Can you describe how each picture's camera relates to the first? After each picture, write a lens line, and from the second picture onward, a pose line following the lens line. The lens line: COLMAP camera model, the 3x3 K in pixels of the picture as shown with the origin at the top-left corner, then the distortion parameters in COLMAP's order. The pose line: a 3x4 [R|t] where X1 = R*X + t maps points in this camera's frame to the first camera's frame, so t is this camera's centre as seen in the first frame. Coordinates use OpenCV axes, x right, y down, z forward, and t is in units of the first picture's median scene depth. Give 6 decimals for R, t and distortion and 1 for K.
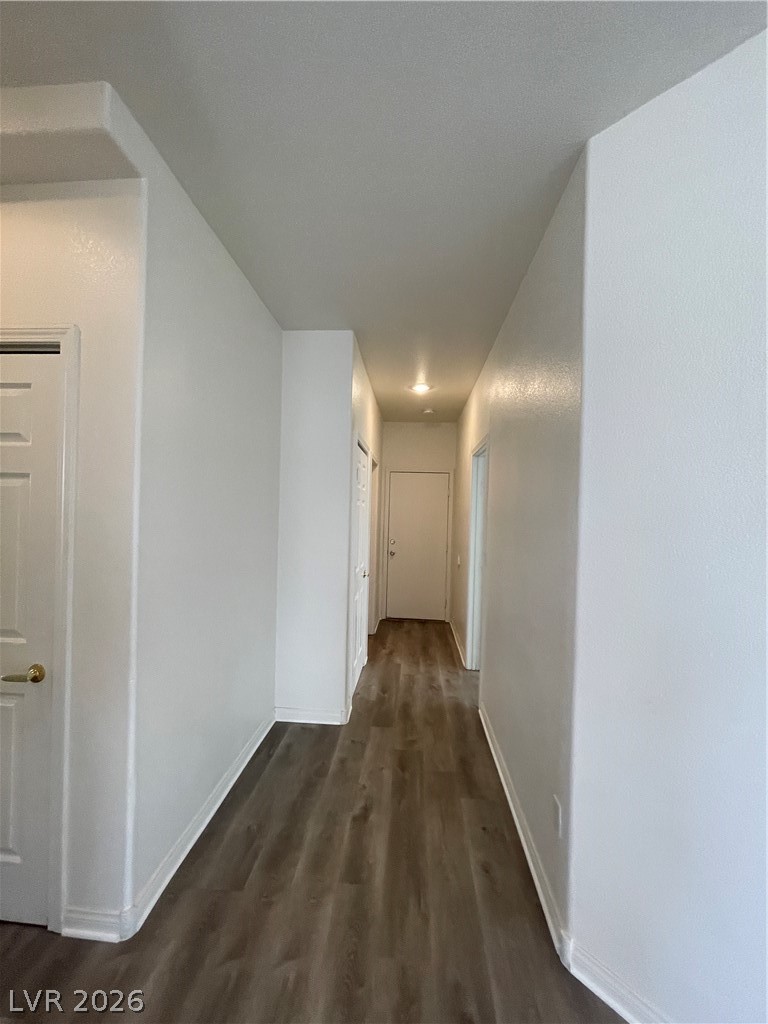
lens RADIAL K [[412.7, 0, 381.7], [0, 412.7, 513.5], [0, 0, 1]] dist [-0.001580, 0.000721]
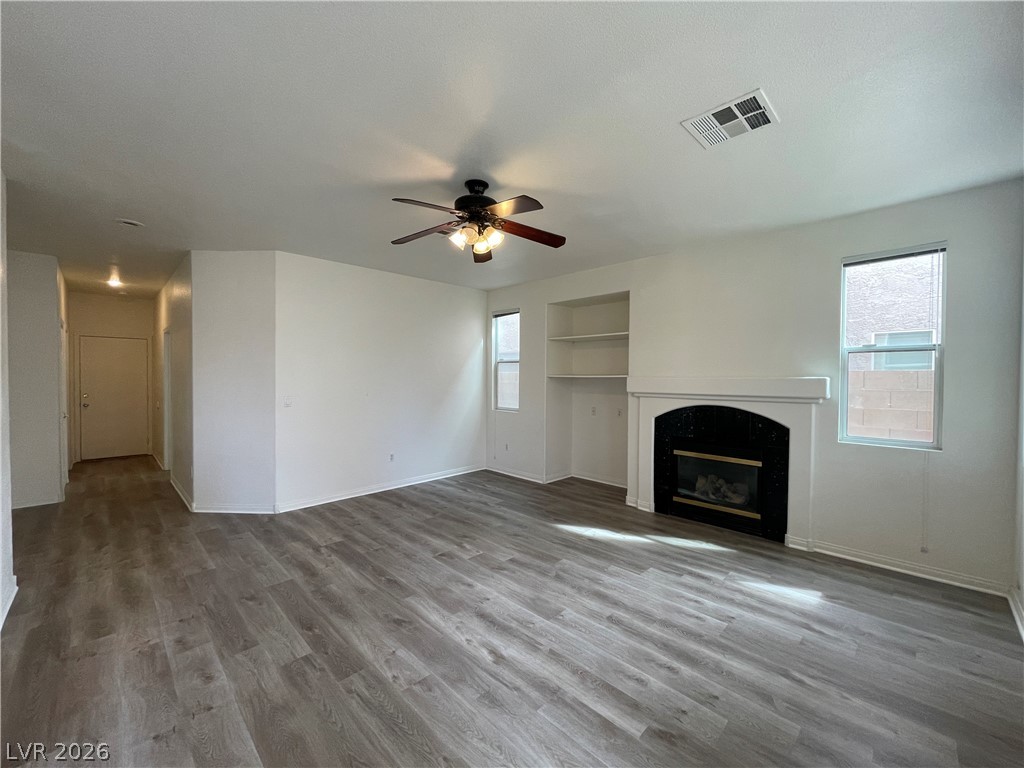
lens RADIAL K [[412.7, 0, 514.1], [0, 412.7, 383.4], [0, 0, 1]] dist [-0.001580, 0.000721]
pose [[0.645991, -0.034748, 0.762554, -0.116429], [0.010203, 0.999267, 0.036892, 0.005153], [-0.763277, -0.016052, 0.645872, -1.007088]]
